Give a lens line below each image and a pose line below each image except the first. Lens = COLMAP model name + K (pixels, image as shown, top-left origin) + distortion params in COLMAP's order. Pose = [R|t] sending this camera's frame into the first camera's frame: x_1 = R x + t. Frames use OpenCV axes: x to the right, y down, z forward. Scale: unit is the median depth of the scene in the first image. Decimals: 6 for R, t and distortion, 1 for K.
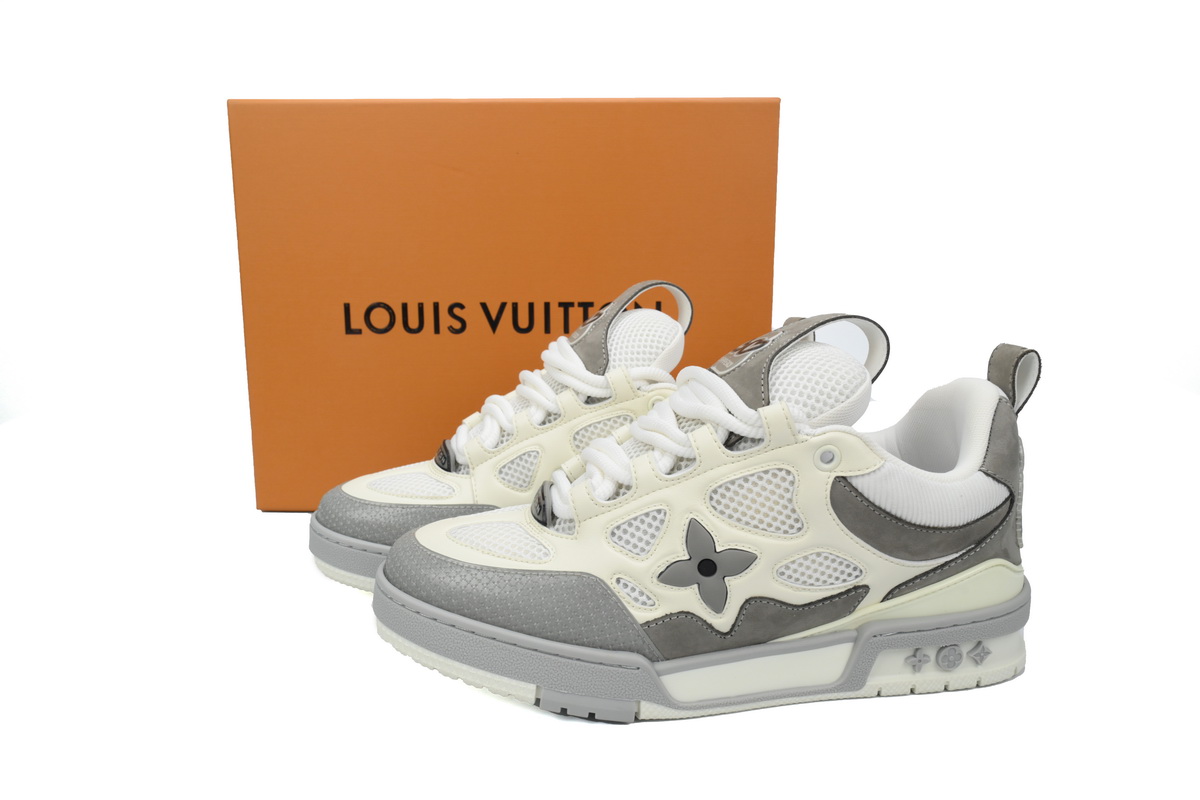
lens RADIAL K [[895.0, 0, 600.9], [0, 895.0, 400.6], [0, 0, 1]] dist [-0.014291, -0.000324]
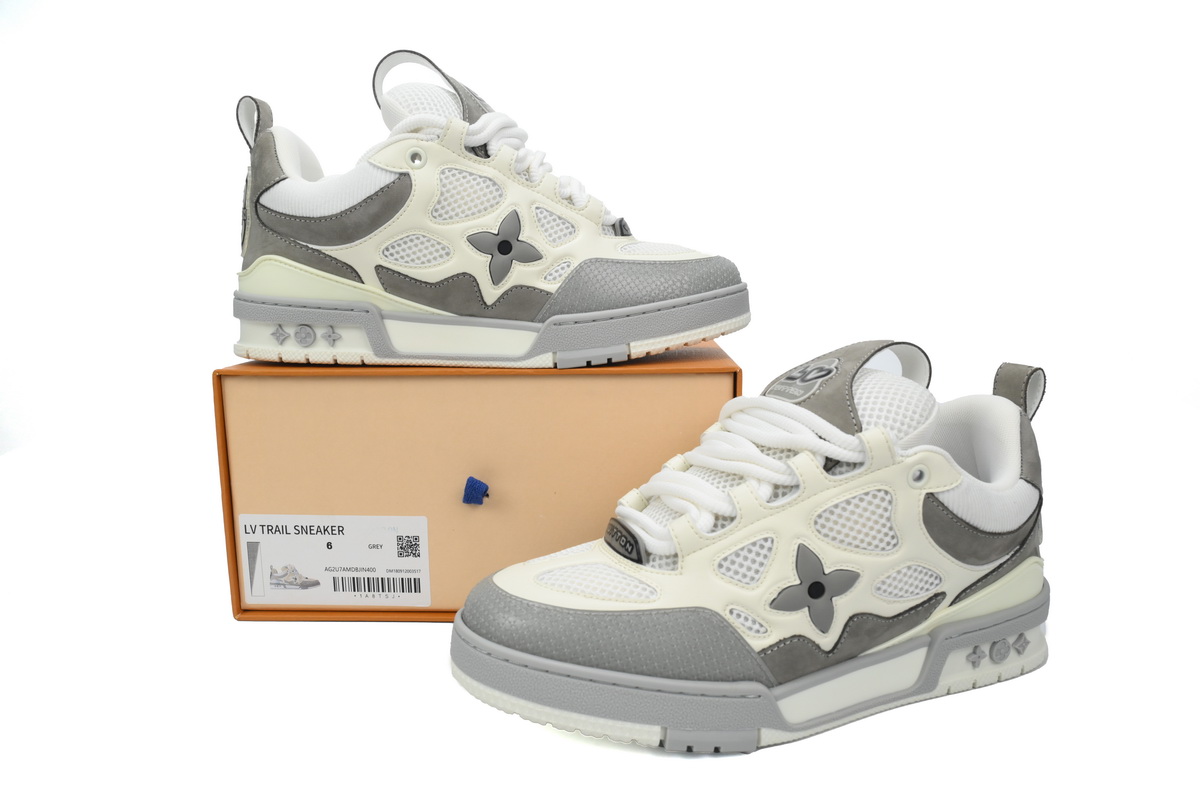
lens RADIAL K [[895.0, 0, 600.3], [0, 895.0, 396.5], [0, 0, 1]] dist [-0.014291, -0.000324]
pose [[0.968805, -0.043465, 0.243983, -0.357293], [0.050256, 0.998501, -0.021675, -0.026469], [-0.242675, 0.033260, 0.969537, 0.049360]]
